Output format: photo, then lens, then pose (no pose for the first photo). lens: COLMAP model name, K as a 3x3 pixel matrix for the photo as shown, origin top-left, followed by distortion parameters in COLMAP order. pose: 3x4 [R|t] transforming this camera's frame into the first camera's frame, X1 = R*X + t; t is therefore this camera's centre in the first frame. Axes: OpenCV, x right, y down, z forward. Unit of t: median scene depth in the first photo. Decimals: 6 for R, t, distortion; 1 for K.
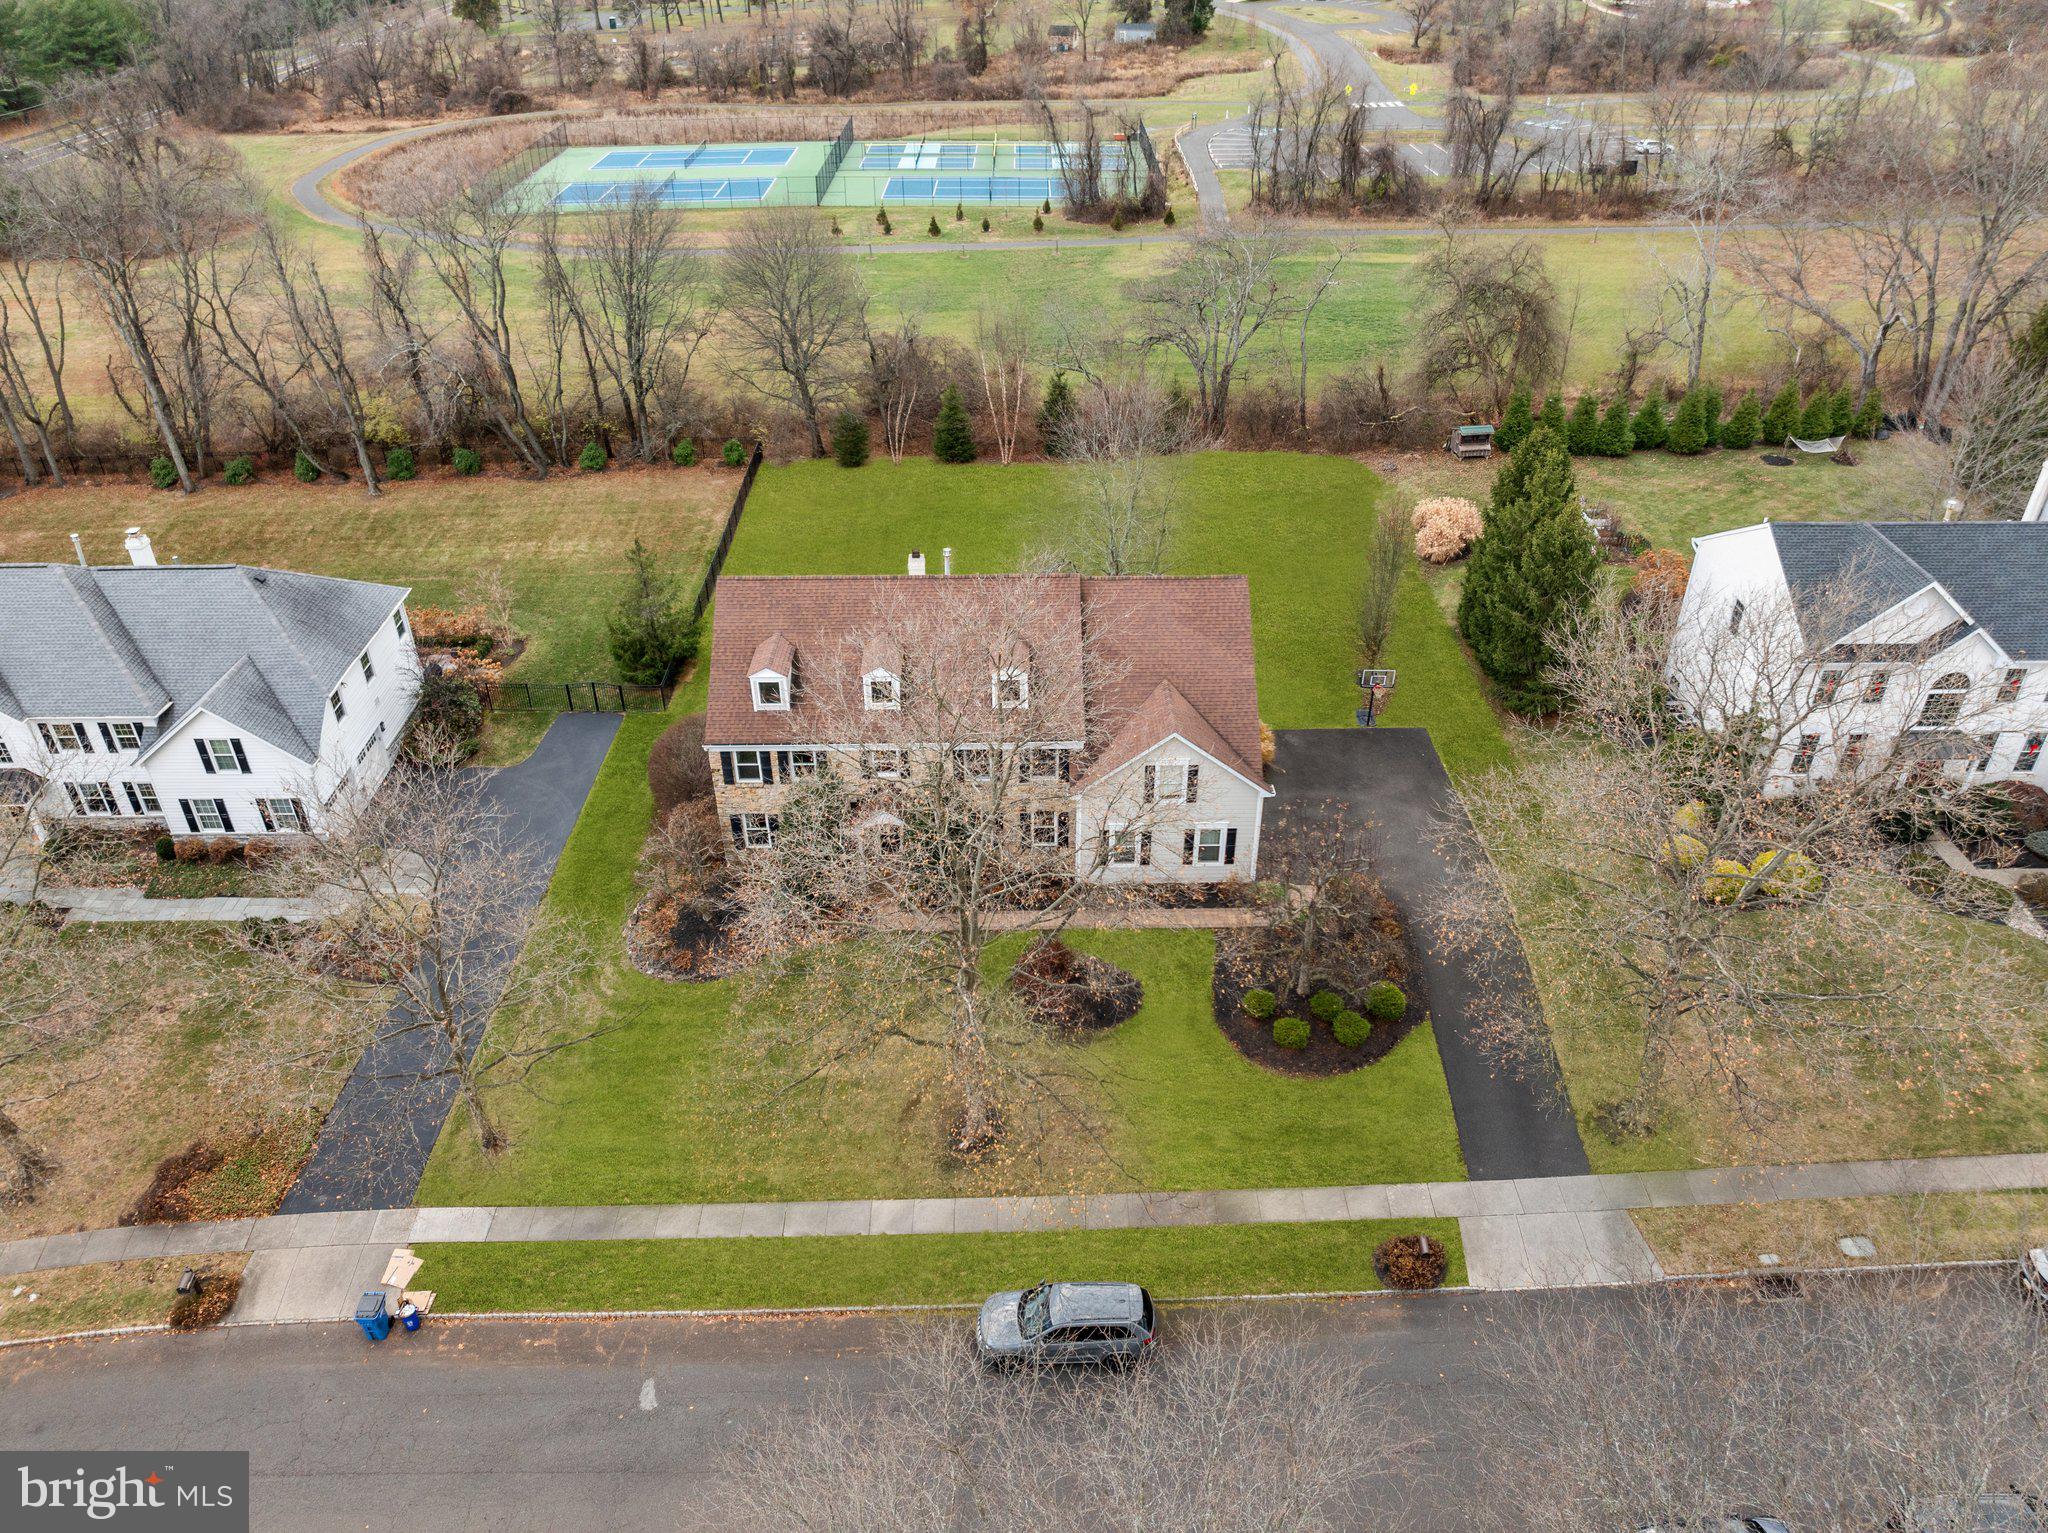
lens RADIAL K [[1448.3, 0, 1035.6], [0, 1448.3, 764.6], [0, 0, 1]] dist [-0.063097, 0.035251]
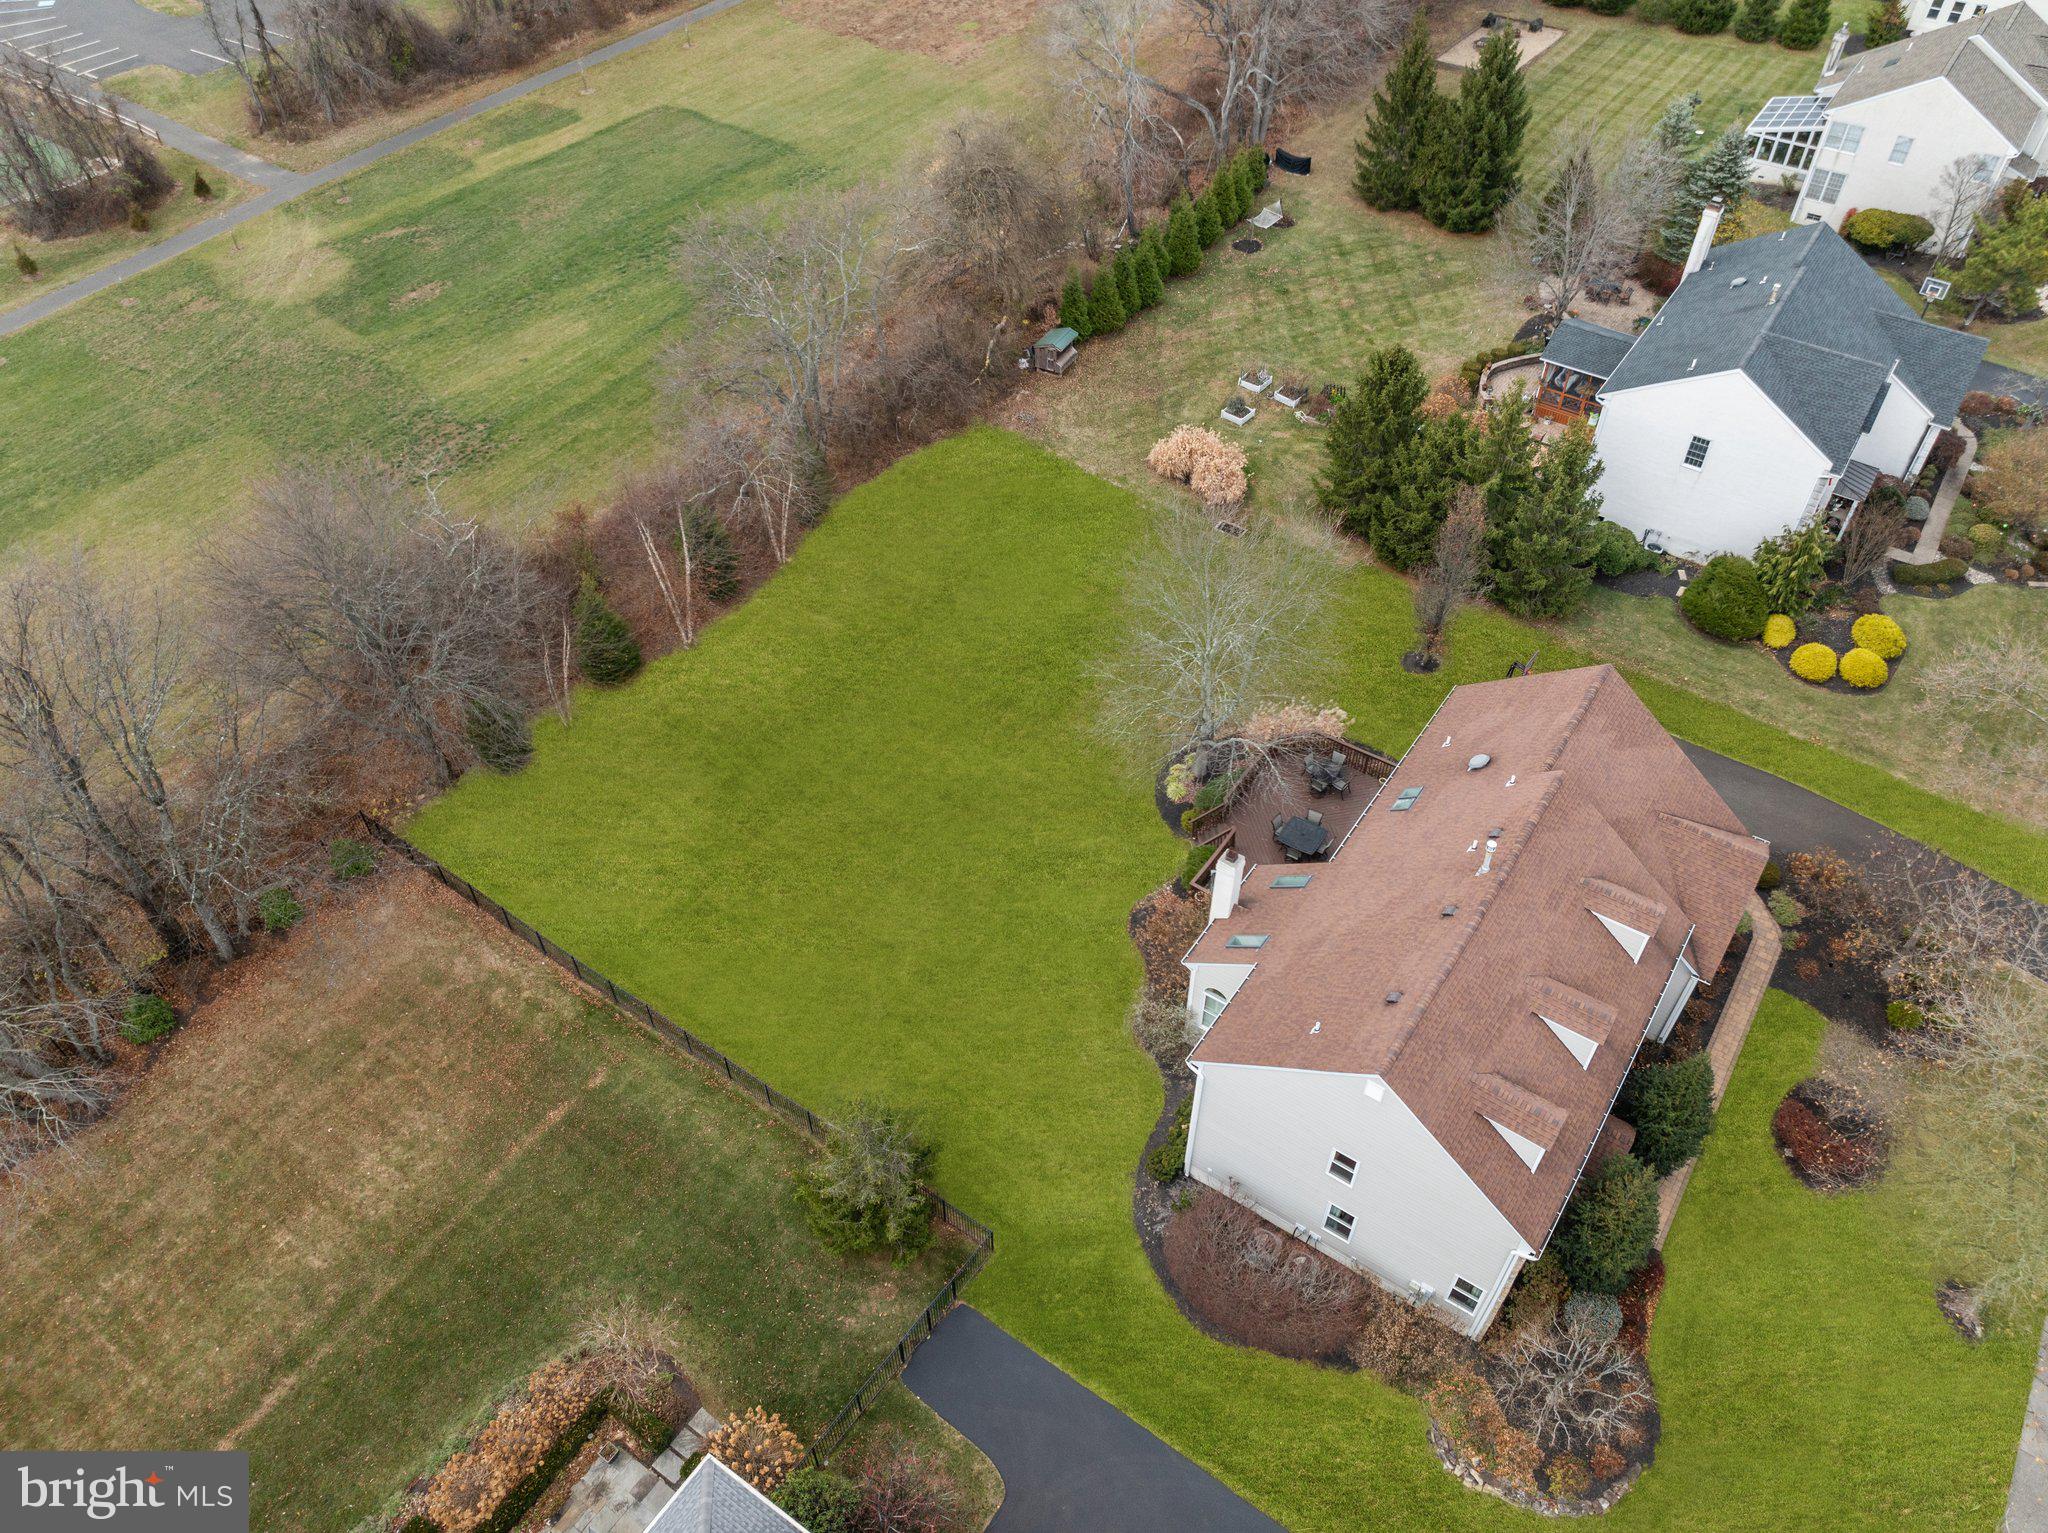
lens RADIAL K [[1431.6, 0, 1024.0], [0, 1431.6, 766.5], [0, 0, 1]] dist [-0.038075, 0.001027]
pose [[0.581377, -0.576256, 0.574395, -0.388754], [0.449382, 0.815936, 0.363735, -0.356067], [-0.678274, 0.046656, 0.733326, 0.369485]]
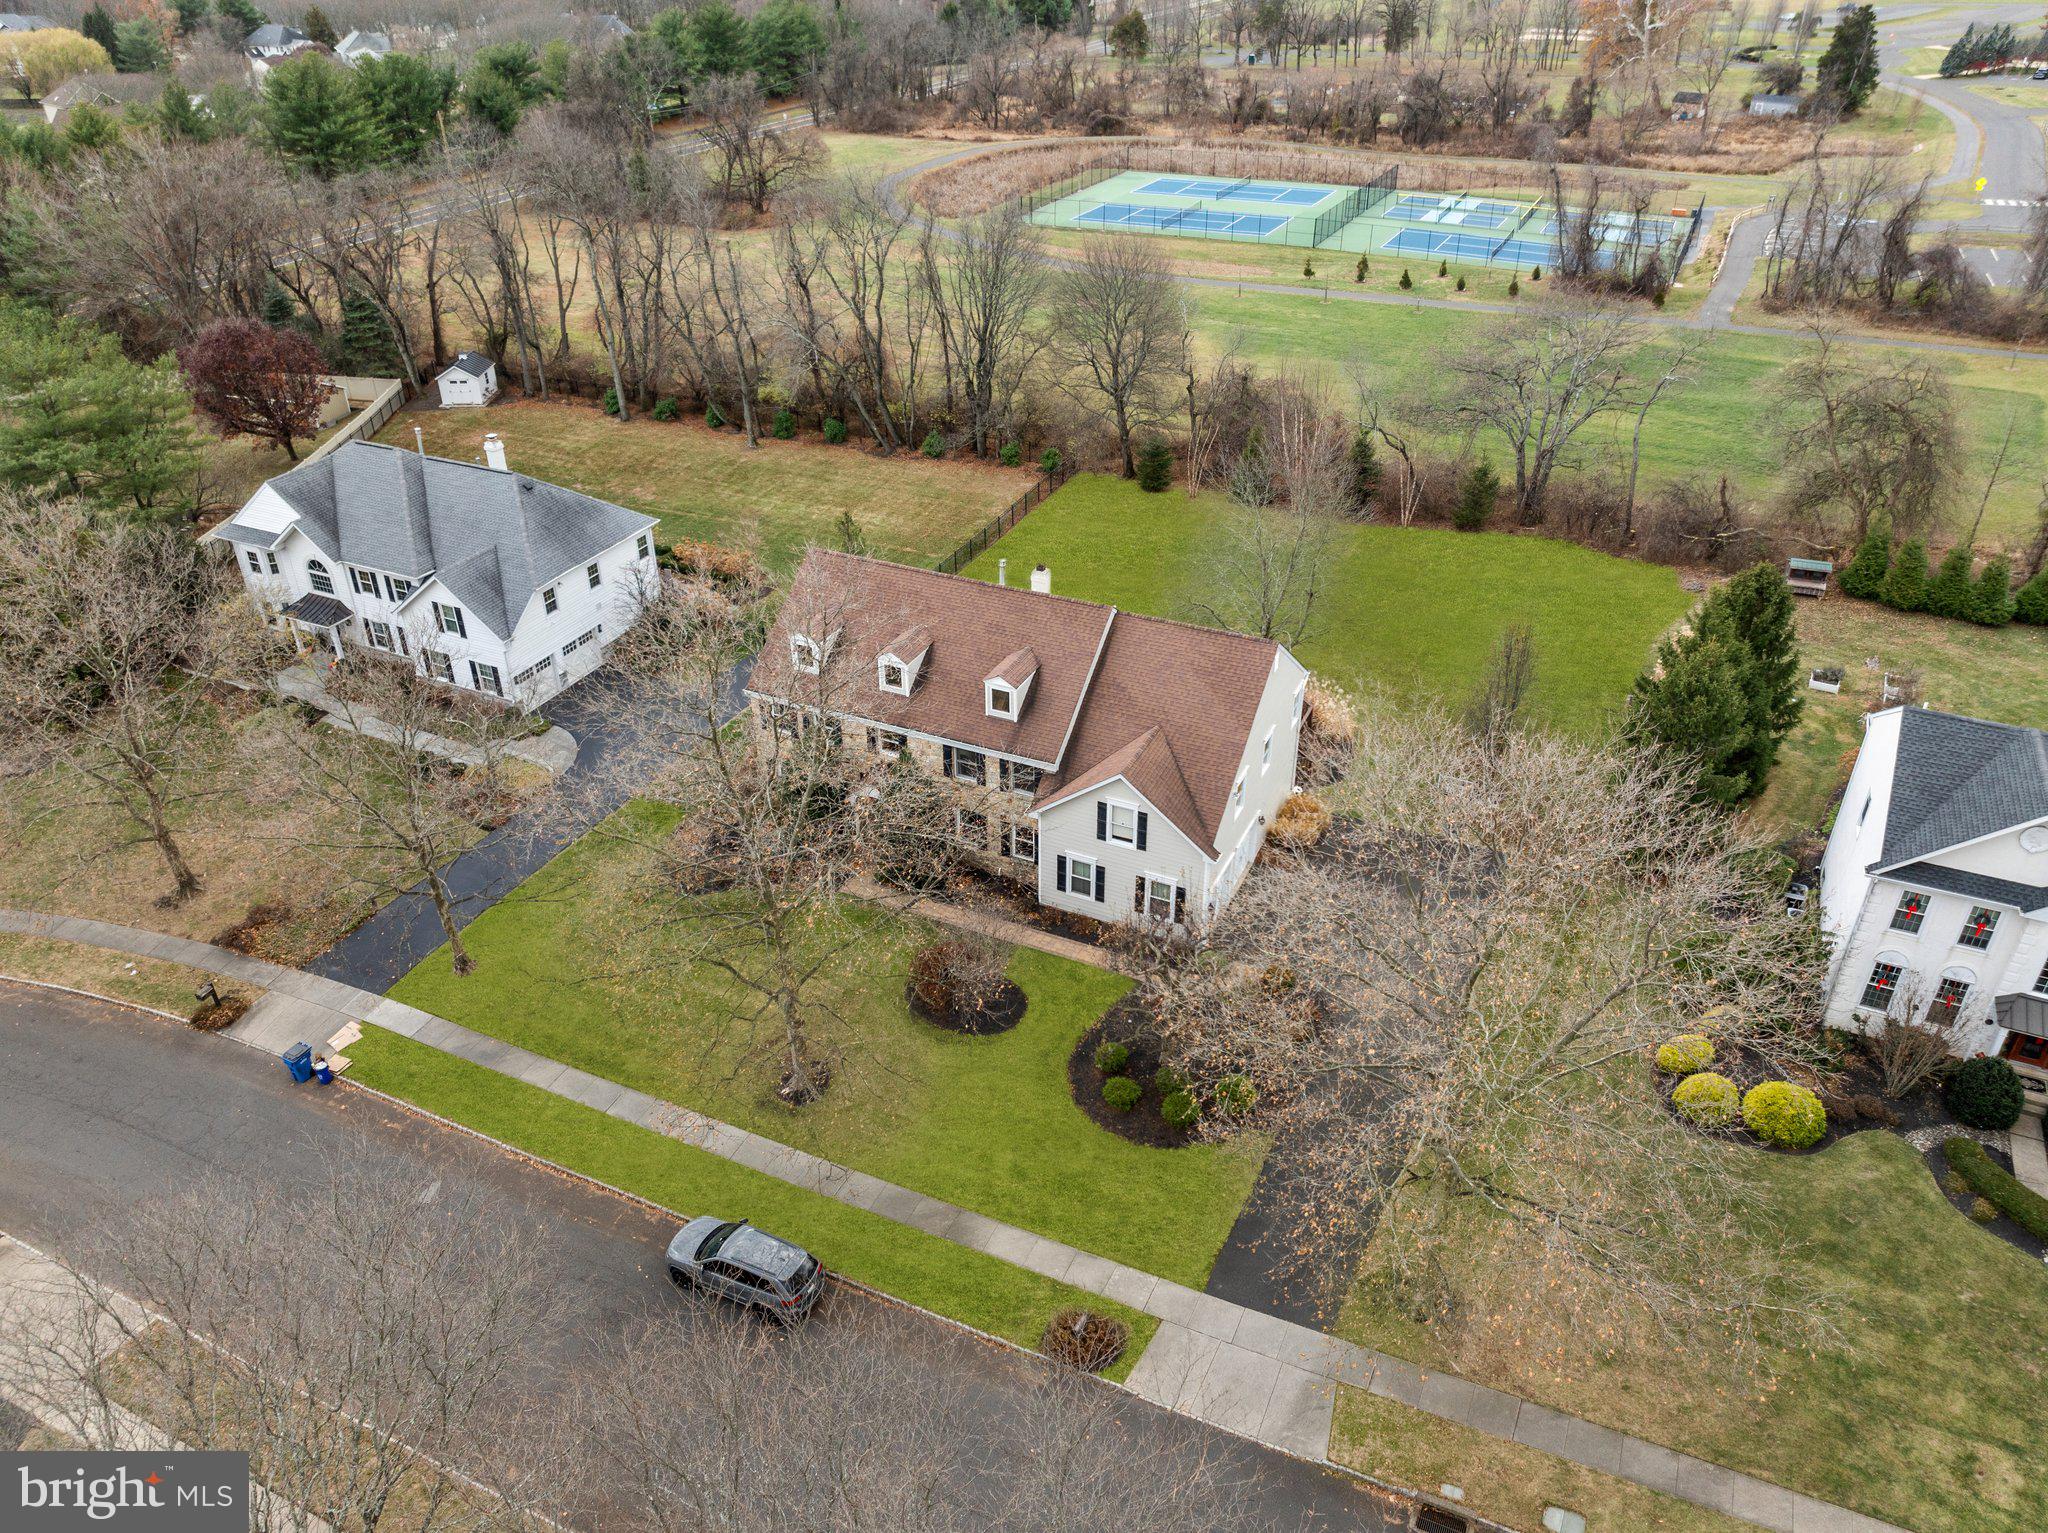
lens RADIAL K [[1448.3, 0, 1035.6], [0, 1448.3, 764.6], [0, 0, 1]] dist [-0.063097, 0.035251]
pose [[0.899127, 0.229939, -0.372422, 0.235940], [-0.239142, 0.970735, 0.021991, -0.020778], [0.366580, 0.069289, 0.927803, 0.028232]]
